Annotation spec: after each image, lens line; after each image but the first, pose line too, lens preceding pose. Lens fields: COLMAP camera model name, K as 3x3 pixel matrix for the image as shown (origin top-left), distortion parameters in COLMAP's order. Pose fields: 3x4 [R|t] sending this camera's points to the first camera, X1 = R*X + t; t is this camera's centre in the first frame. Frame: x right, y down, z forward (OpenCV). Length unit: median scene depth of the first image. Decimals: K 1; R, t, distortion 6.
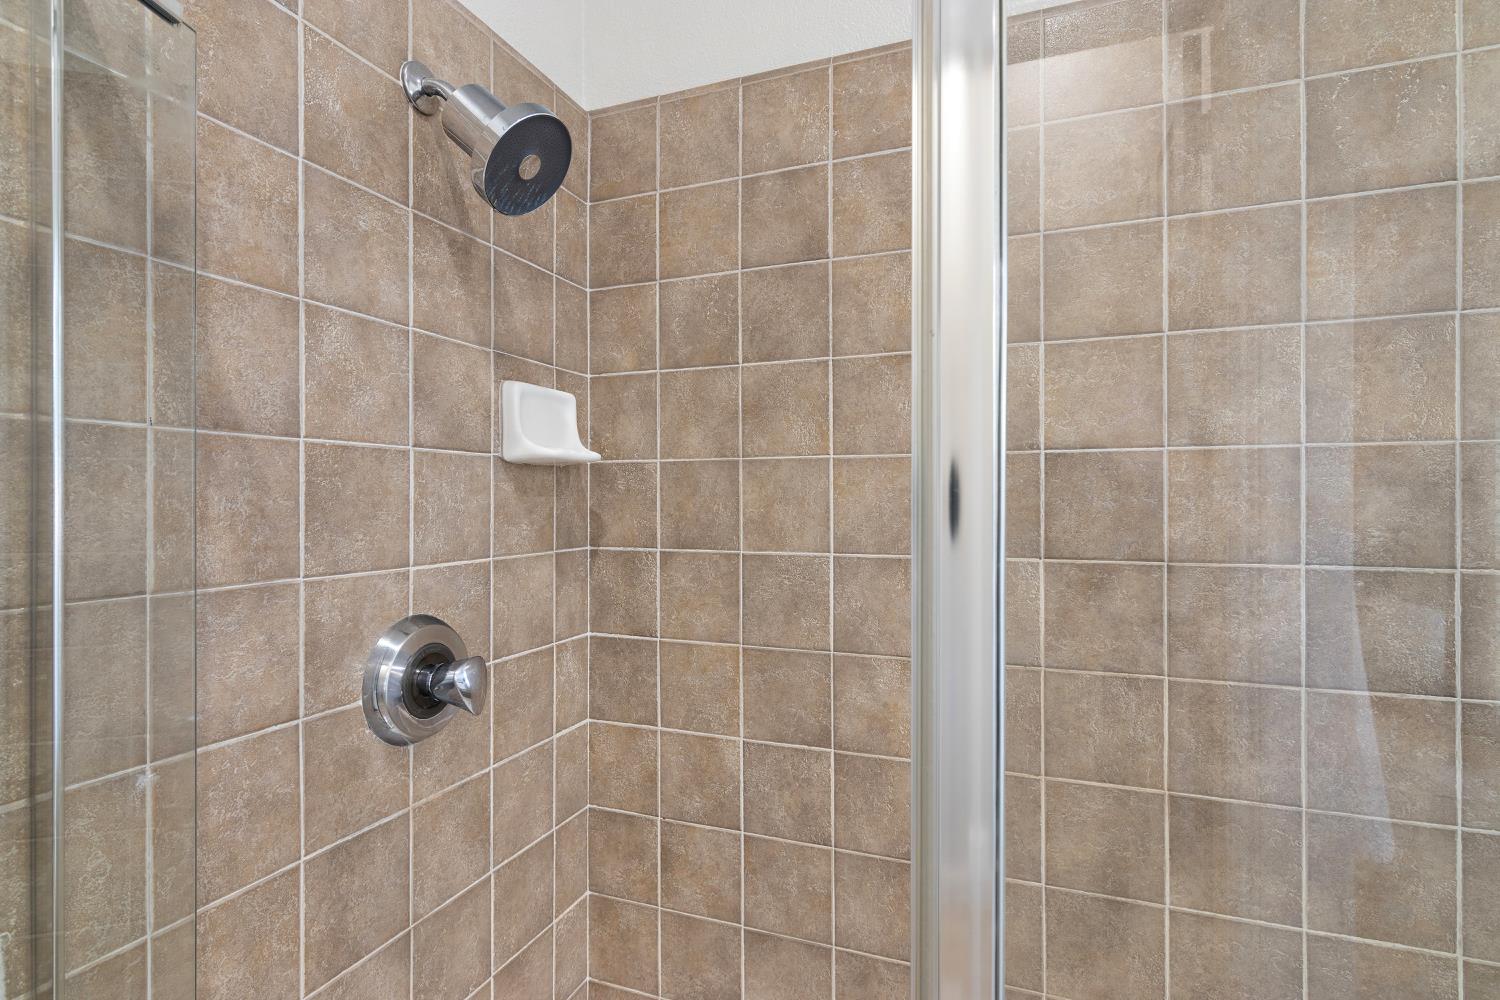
lens RADIAL K [[767.1, 0, 748.7], [0, 767.1, 501.8], [0, 0, 1]] dist [-0.005073, 0.005779]
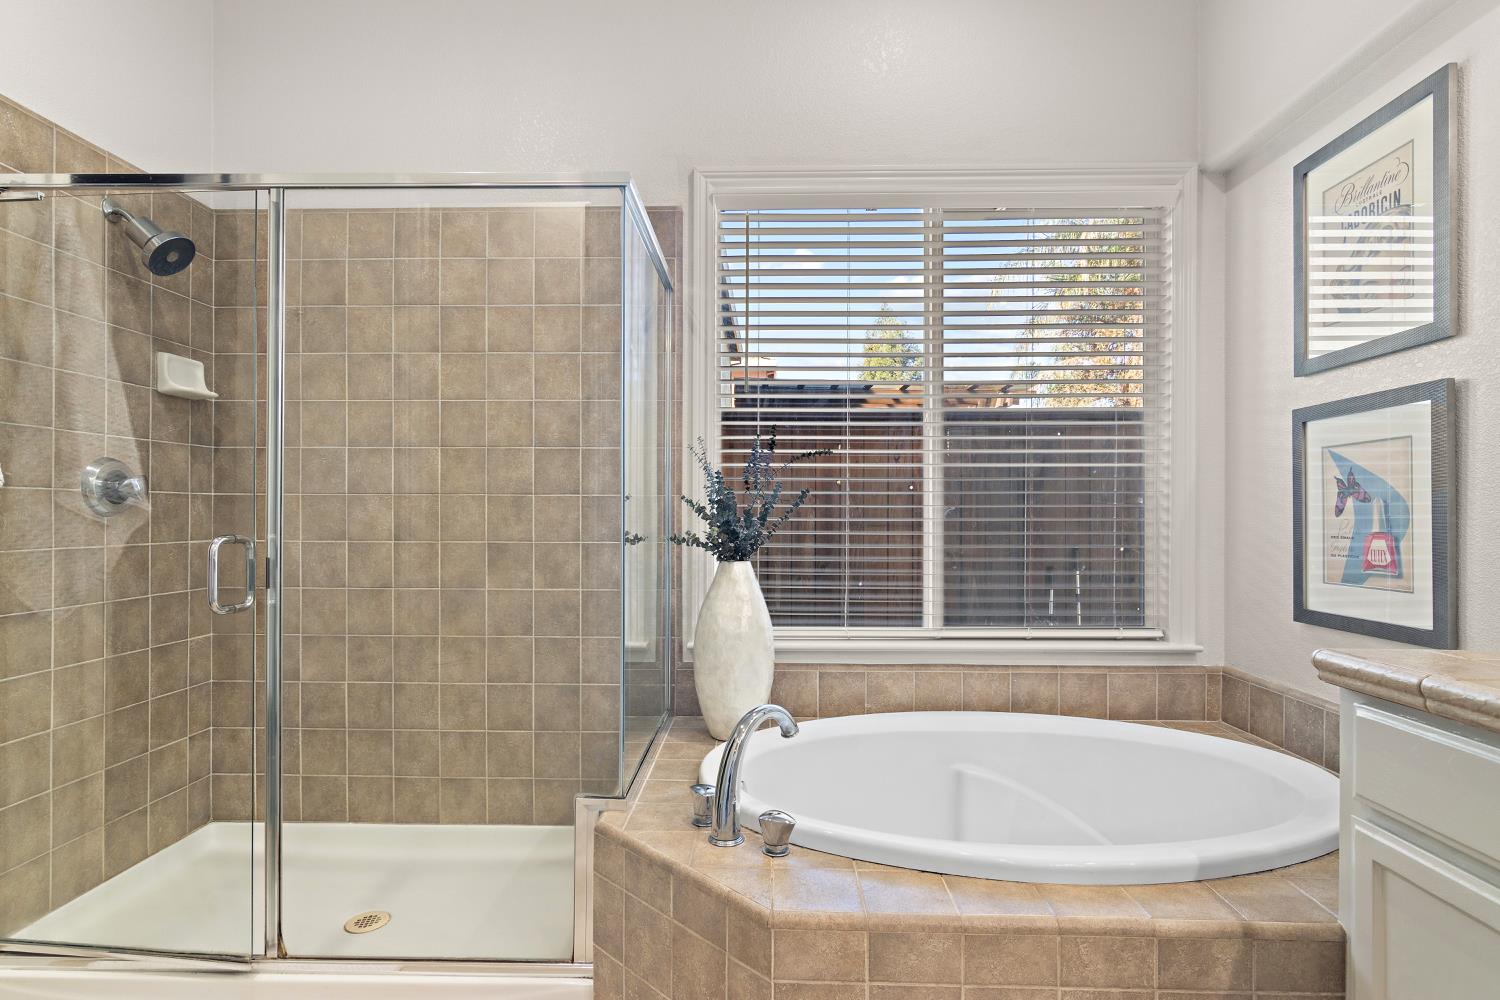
lens RADIAL K [[767.1, 0, 749.5], [0, 767.1, 513.1], [0, 0, 1]] dist [-0.005073, 0.005779]
pose [[0.938457, 0.004549, 0.345366, 0.418026], [-0.004470, 0.999989, -0.001026, 0.245616], [-0.345367, -0.000581, 0.938467, -1.339808]]
